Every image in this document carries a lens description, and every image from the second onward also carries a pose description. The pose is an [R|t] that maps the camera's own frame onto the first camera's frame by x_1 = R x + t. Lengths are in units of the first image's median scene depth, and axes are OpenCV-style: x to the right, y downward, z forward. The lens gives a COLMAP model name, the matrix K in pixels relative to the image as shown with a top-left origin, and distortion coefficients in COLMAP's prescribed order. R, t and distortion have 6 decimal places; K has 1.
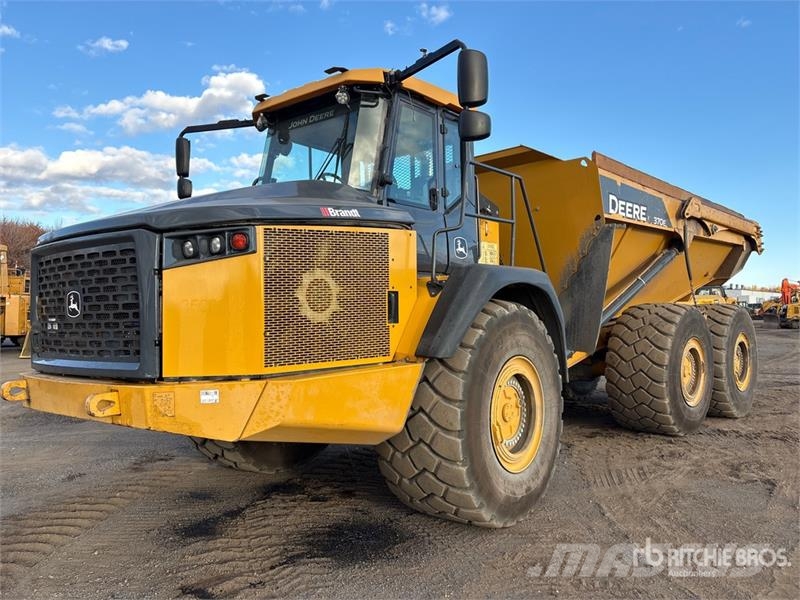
lens RADIAL K [[719.4, 0, 397.0], [0, 719.4, 302.1], [0, 0, 1]] dist [0.057067, 0.001867]
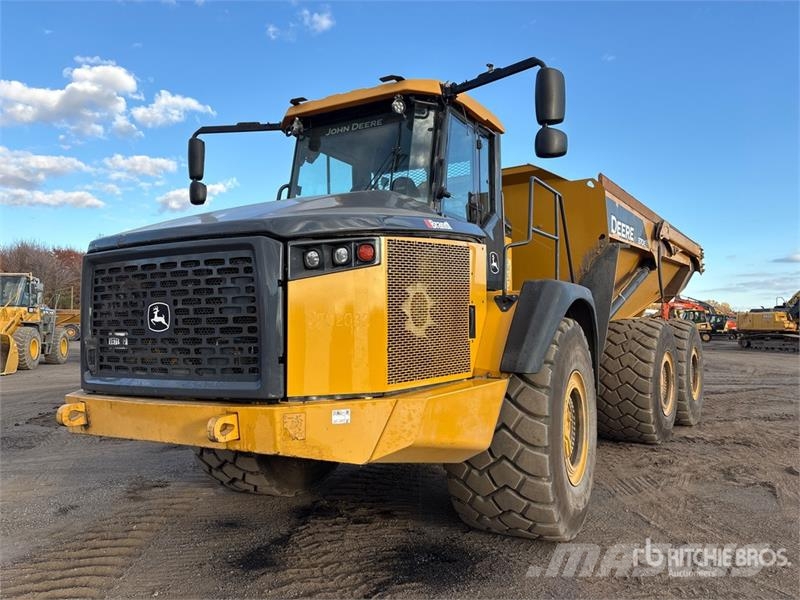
lens RADIAL K [[719.4, 0, 397.0], [0, 719.4, 302.1], [0, 0, 1]] dist [0.057067, 0.001867]
pose [[0.979195, 0.010959, 0.202627, -0.283628], [-0.007440, 0.999808, -0.018120, -0.001454], [-0.202787, 0.016235, 0.979088, 0.050054]]
